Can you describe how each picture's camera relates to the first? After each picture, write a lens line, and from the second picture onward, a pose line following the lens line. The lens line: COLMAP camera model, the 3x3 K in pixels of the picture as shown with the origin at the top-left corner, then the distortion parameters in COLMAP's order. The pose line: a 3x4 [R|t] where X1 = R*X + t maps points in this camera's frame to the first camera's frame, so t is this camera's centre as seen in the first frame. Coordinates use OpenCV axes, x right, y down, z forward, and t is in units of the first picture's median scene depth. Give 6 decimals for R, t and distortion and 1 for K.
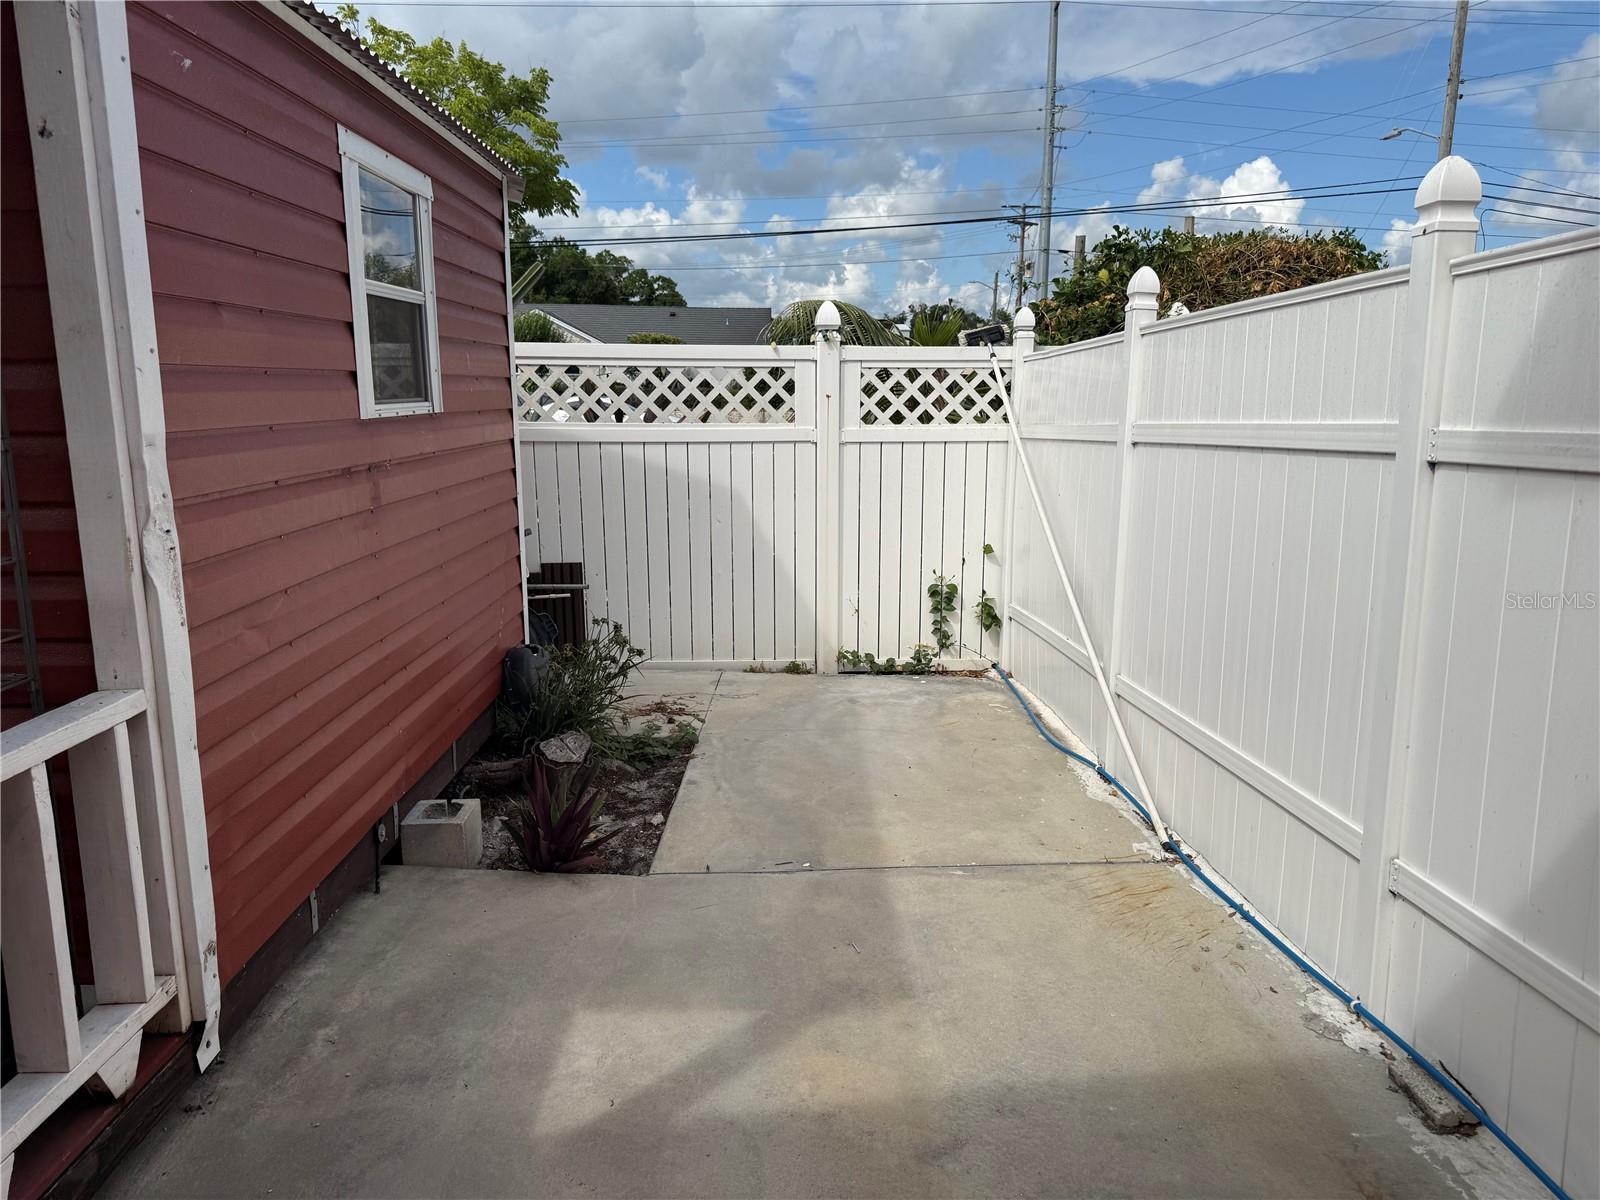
lens RADIAL K [[1128.0, 0, 798.6], [0, 1128.0, 603.7], [0, 0, 1]] dist [0.050605, -0.065293]
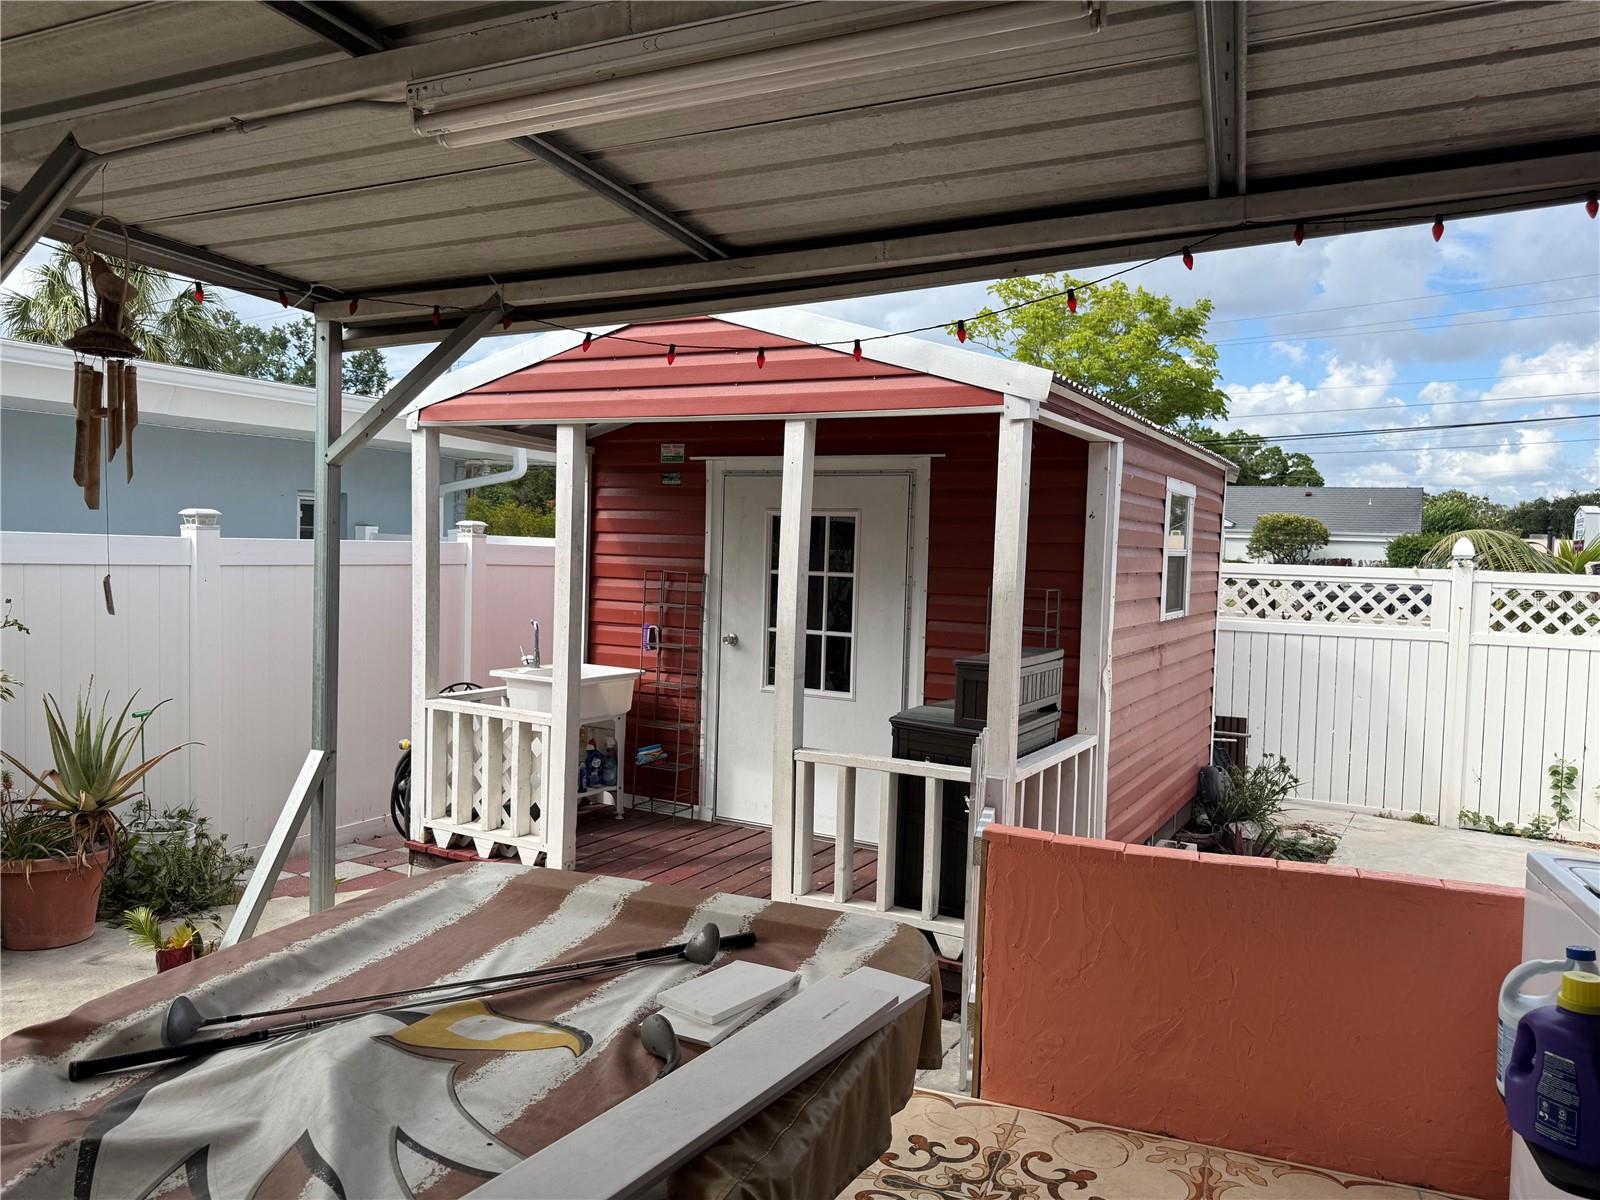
lens RADIAL K [[1128.0, 0, 794.8], [0, 1128.0, 609.0], [0, 0, 1]] dist [0.050605, -0.065293]
pose [[0.865685, 0.047560, -0.498325, 0.015751], [-0.119045, 0.986477, -0.112655, 0.053890], [0.486228, 0.156847, 0.859640, -0.484343]]
